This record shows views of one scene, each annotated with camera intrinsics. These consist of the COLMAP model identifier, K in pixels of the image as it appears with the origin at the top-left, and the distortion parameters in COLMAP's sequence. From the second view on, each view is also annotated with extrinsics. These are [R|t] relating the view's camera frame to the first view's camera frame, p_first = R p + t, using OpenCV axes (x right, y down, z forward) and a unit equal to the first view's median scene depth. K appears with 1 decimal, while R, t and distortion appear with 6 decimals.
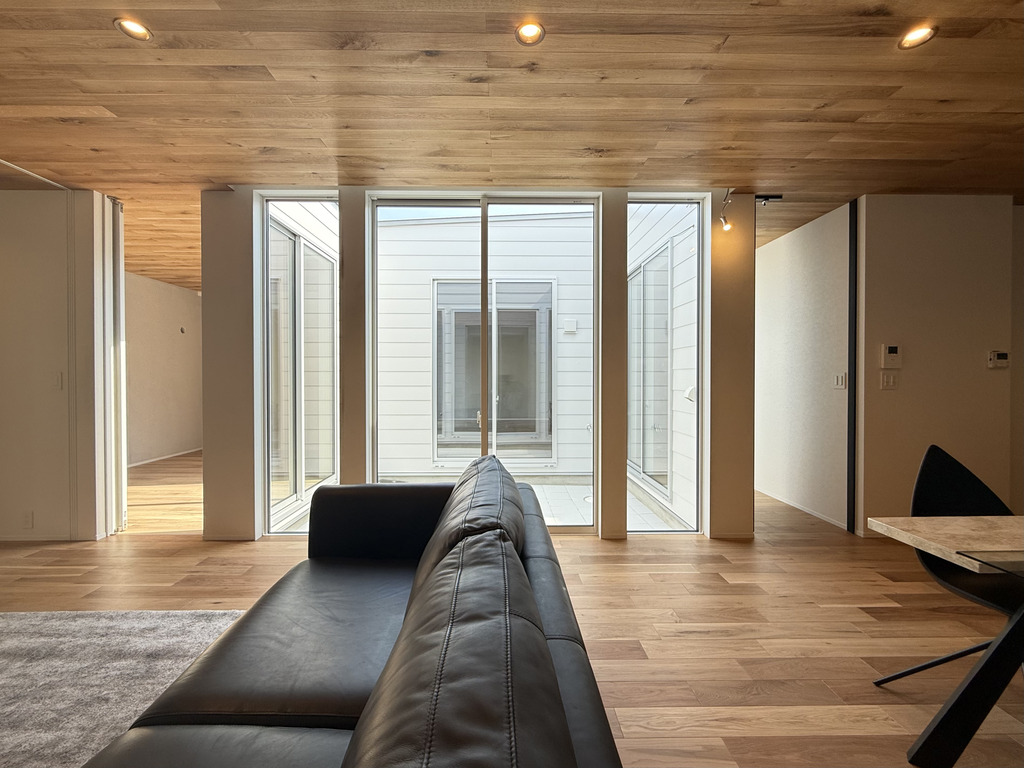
lens RADIAL K [[438.9, 0, 509.8], [0, 438.9, 383.3], [0, 0, 1]] dist [-0.004085, 0.000924]
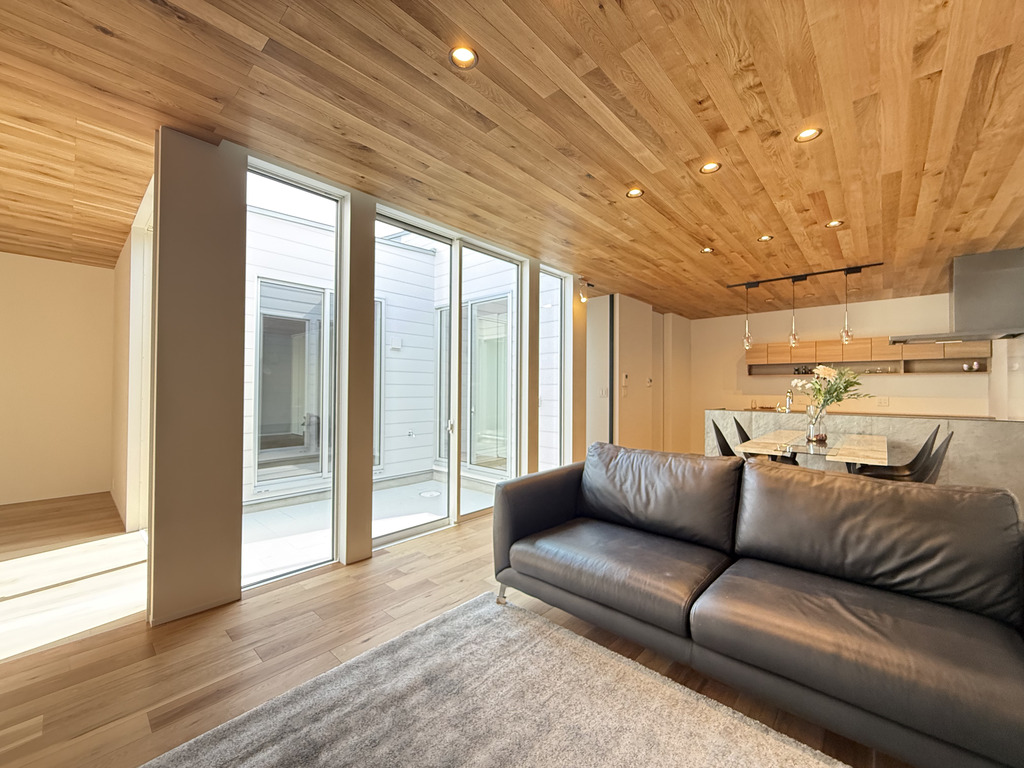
lens RADIAL K [[410.3, 0, 519.8], [0, 410.3, 390.8], [0, 0, 1]] dist [-0.000435, 0.000630]
pose [[0.673383, -0.000688, 0.739294, -1.086825], [0.004258, 0.999987, -0.002948, -0.014147], [-0.739282, 0.005133, 0.673377, 0.185628]]
